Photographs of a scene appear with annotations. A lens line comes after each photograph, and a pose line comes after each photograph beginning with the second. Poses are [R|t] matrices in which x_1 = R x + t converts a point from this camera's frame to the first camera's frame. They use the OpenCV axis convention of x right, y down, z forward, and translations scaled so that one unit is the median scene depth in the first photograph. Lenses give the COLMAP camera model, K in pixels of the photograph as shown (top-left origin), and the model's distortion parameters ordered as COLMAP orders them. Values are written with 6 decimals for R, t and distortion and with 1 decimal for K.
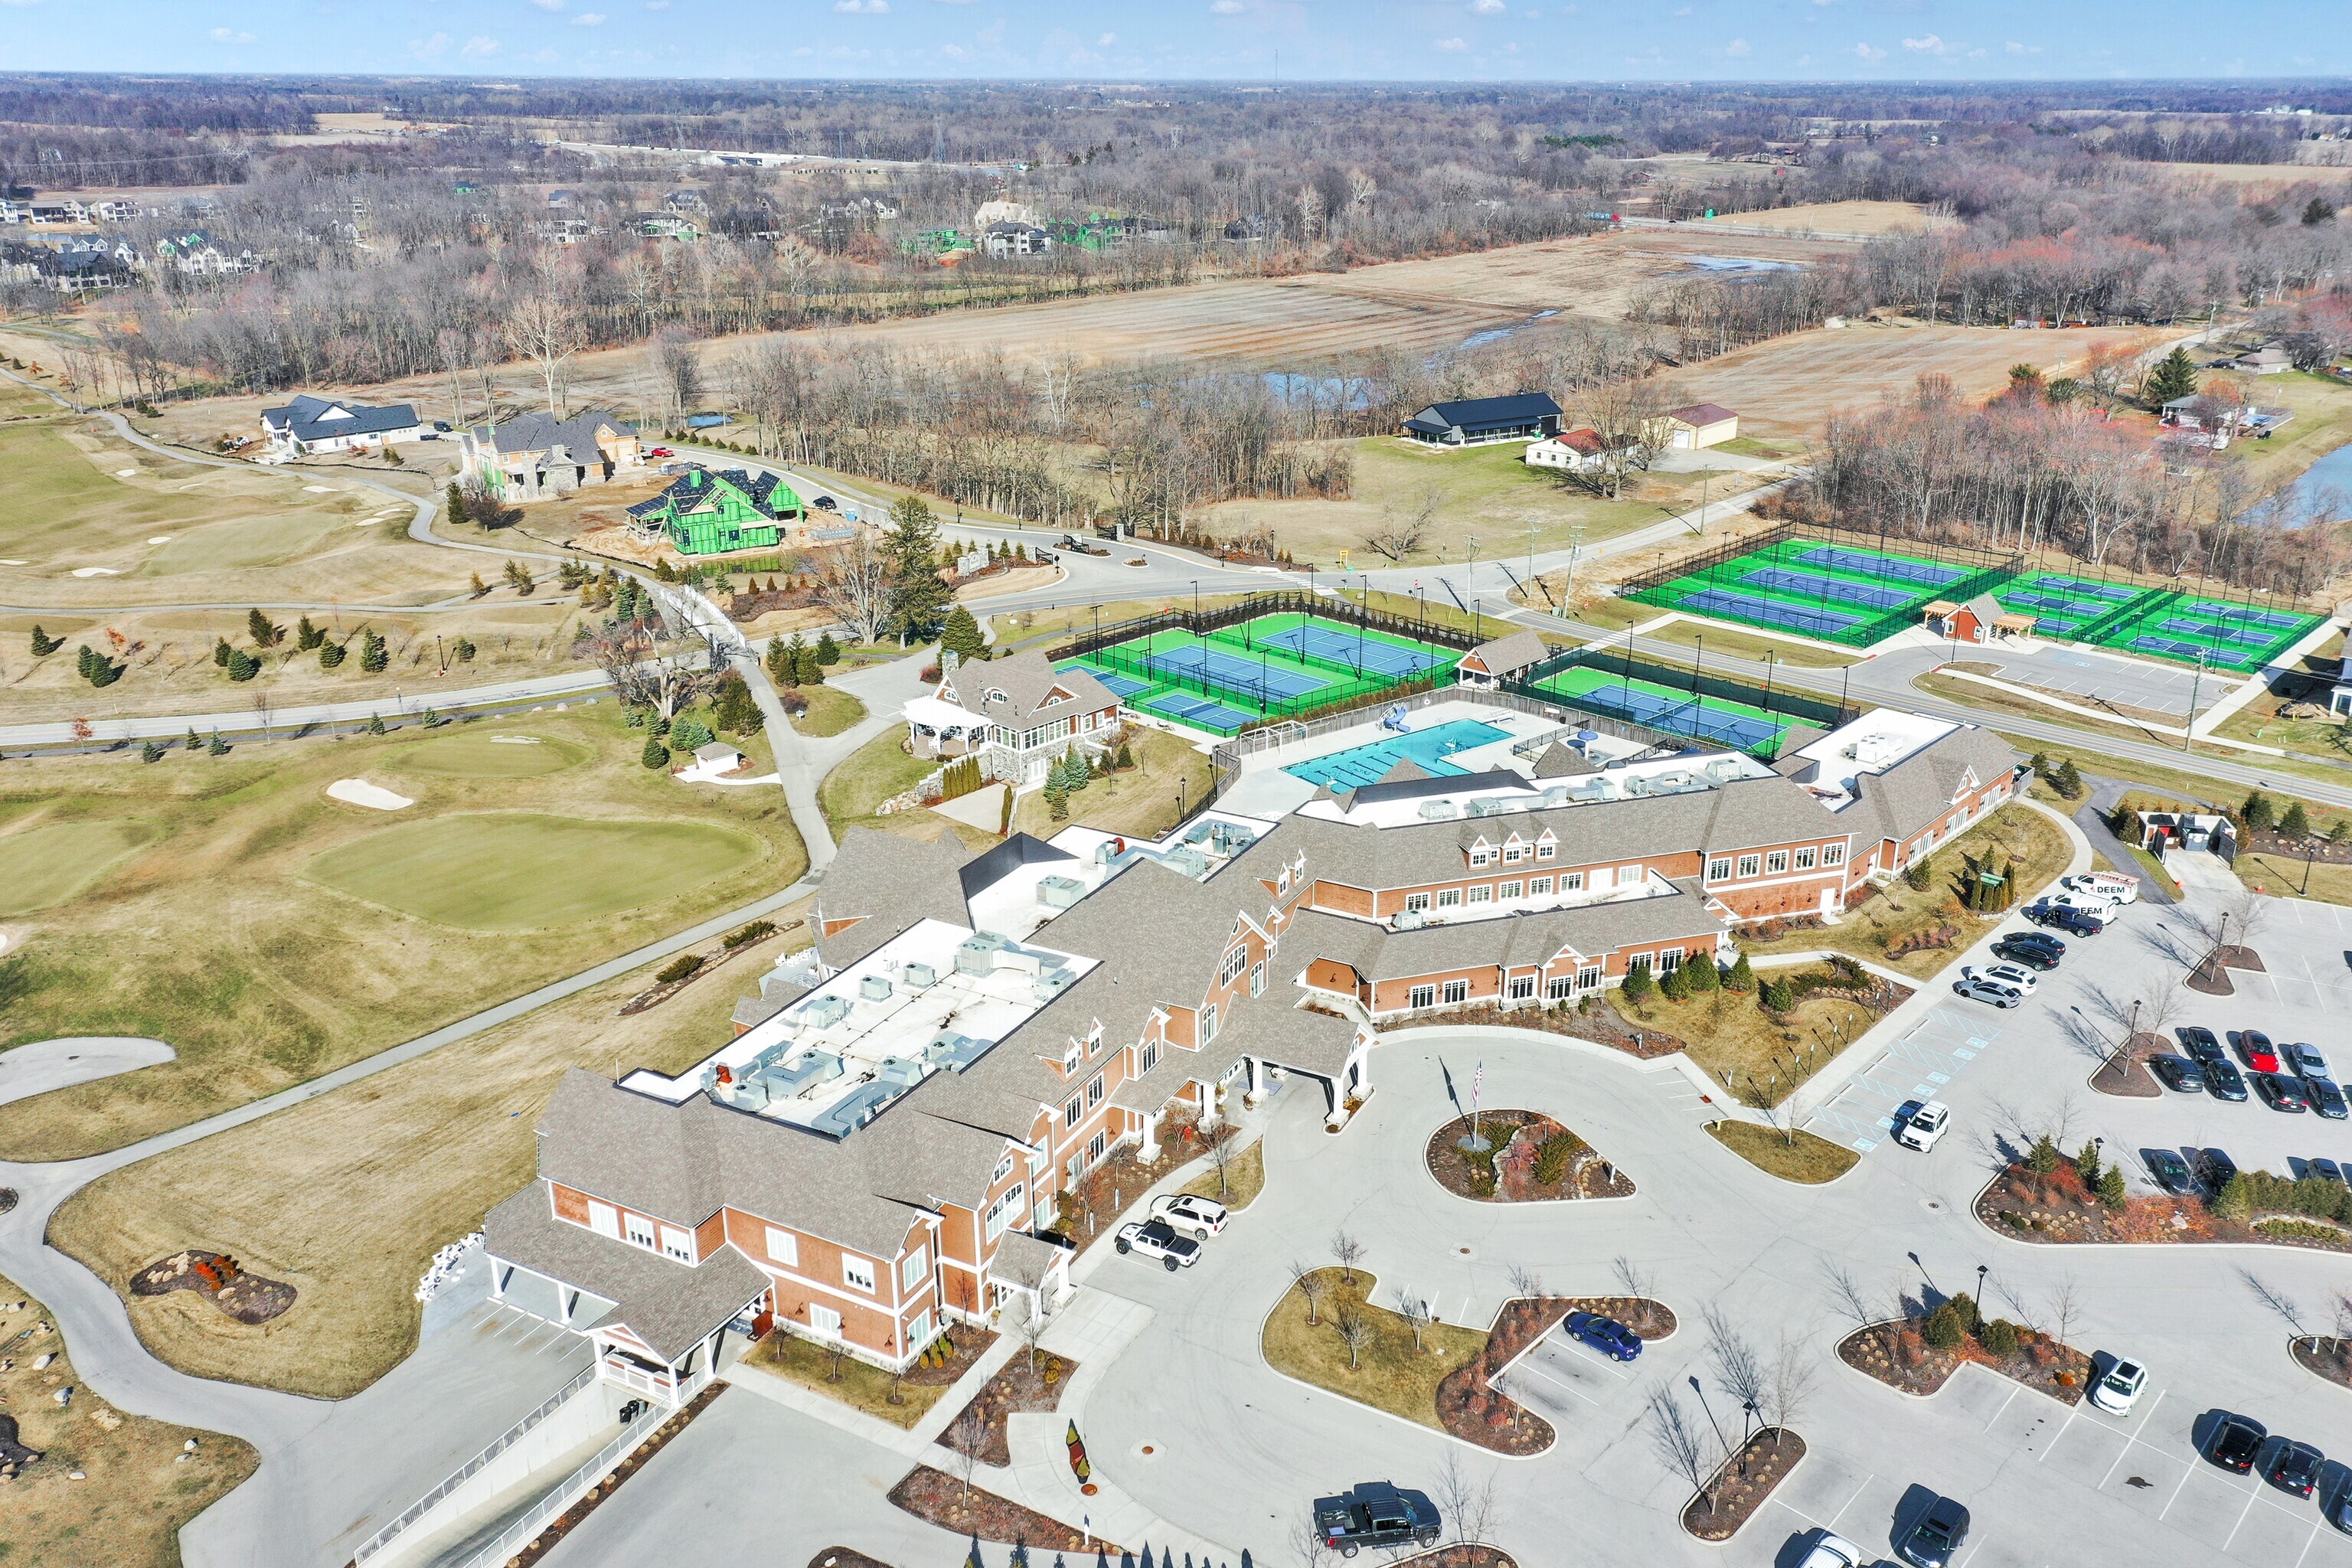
lens RADIAL K [[1850.1, 0, 1231.2], [0, 1850.1, 752.6], [0, 0, 1]] dist [0.014547, 0.007886]
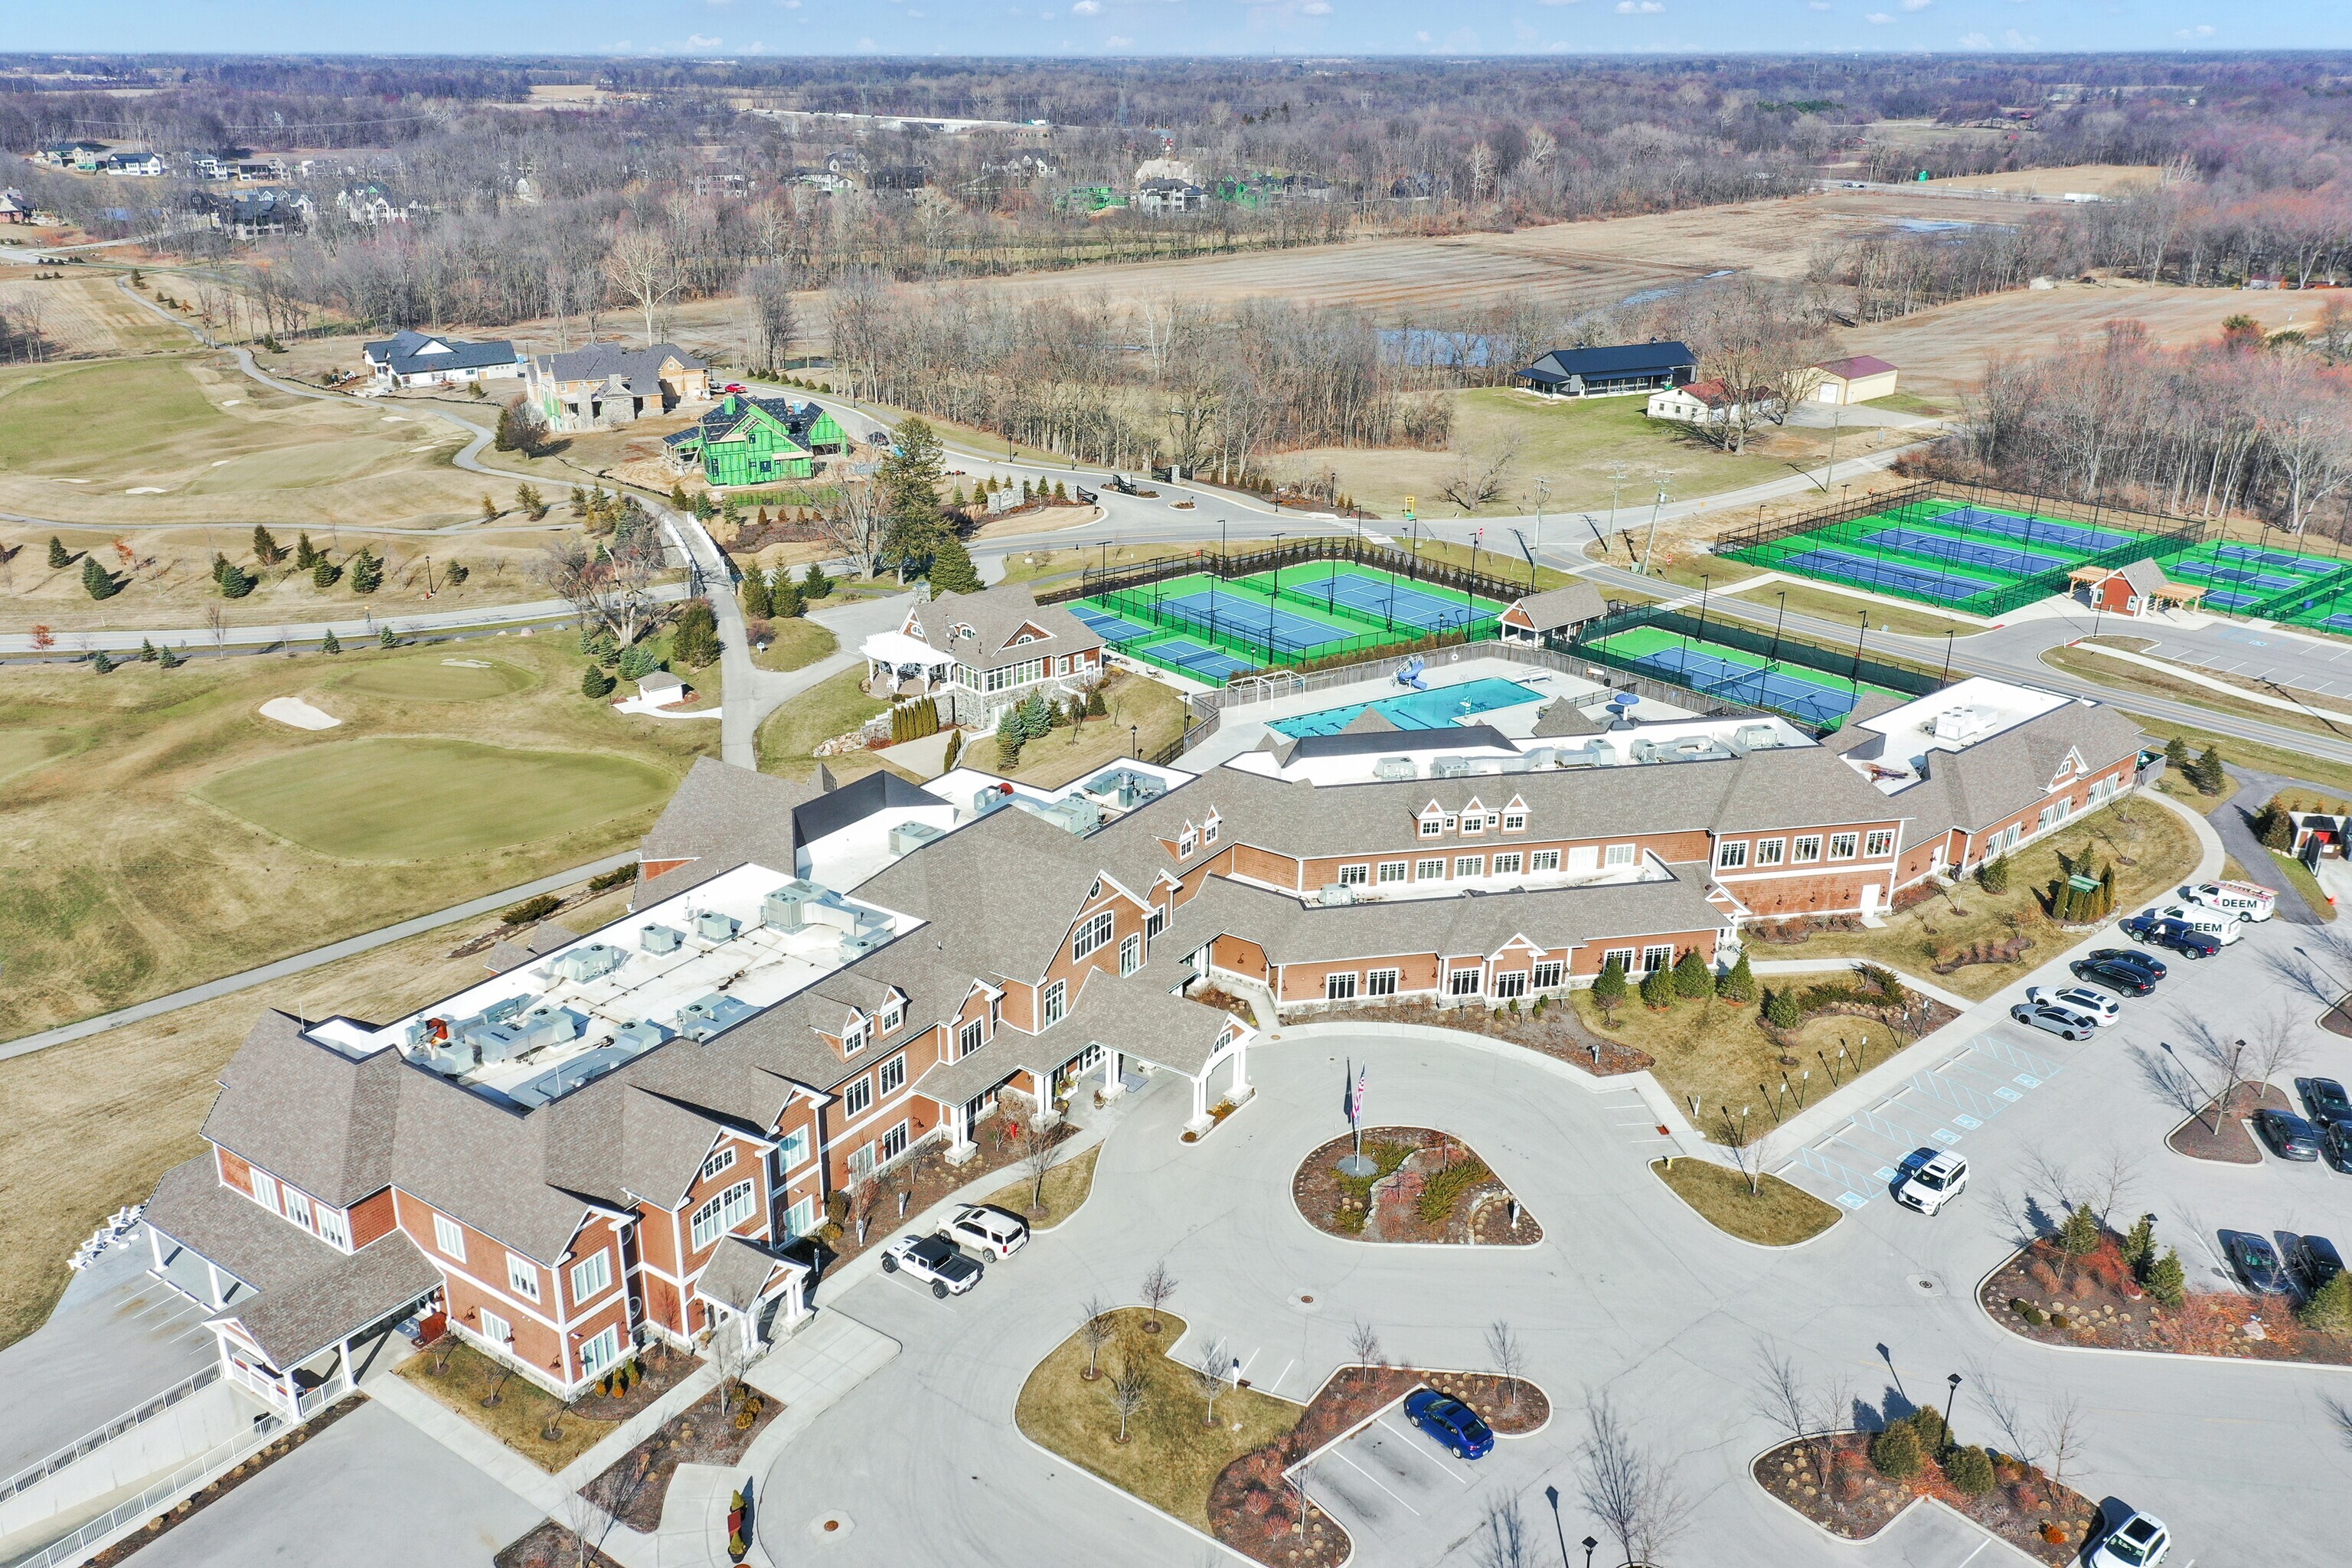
lens RADIAL K [[1868.8, 0, 1176.0], [0, 1868.8, 784.0], [0, 0, 1]] dist [0.012216, 0.006092]
pose [[0.991959, 0.042131, -0.119343, 0.093793], [-0.039000, 0.998834, 0.028448, 0.014305], [0.120403, -0.023565, 0.992445, 0.113571]]
